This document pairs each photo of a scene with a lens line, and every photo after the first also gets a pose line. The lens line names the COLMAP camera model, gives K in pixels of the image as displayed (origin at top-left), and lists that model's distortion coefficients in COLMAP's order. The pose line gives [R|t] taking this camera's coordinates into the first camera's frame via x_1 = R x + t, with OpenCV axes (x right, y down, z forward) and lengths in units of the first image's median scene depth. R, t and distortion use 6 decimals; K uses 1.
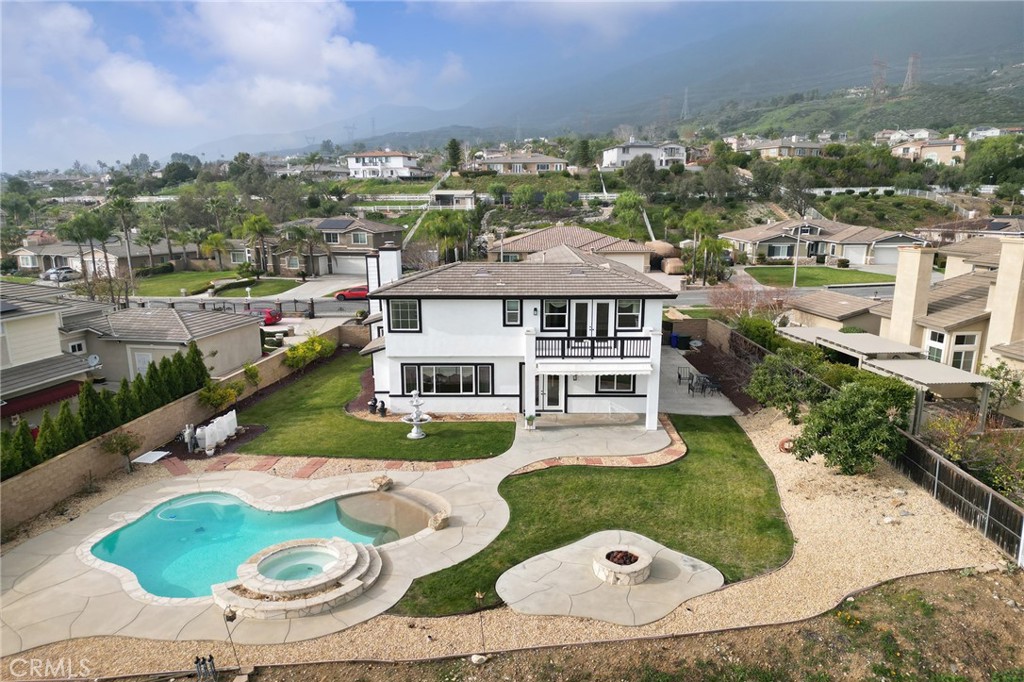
lens RADIAL K [[739.3, 0, 512.0], [0, 739.3, 341.0], [0, 0, 1]] dist [0.092450, -0.112588]
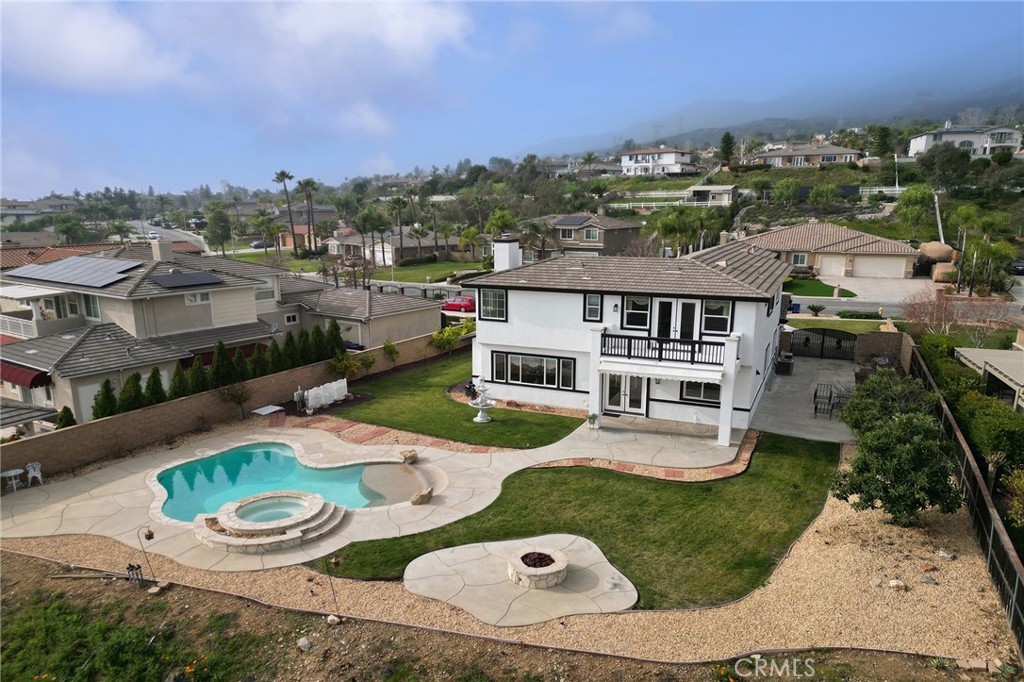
lens RADIAL K [[739.3, 0, 512.0], [0, 739.3, 341.0], [0, 0, 1]] dist [0.092450, -0.112588]
pose [[0.913024, 0.076025, -0.400759, 0.295833], [-0.075312, 0.997005, 0.017556, -0.003617], [0.400893, 0.014153, 0.916015, 0.062188]]
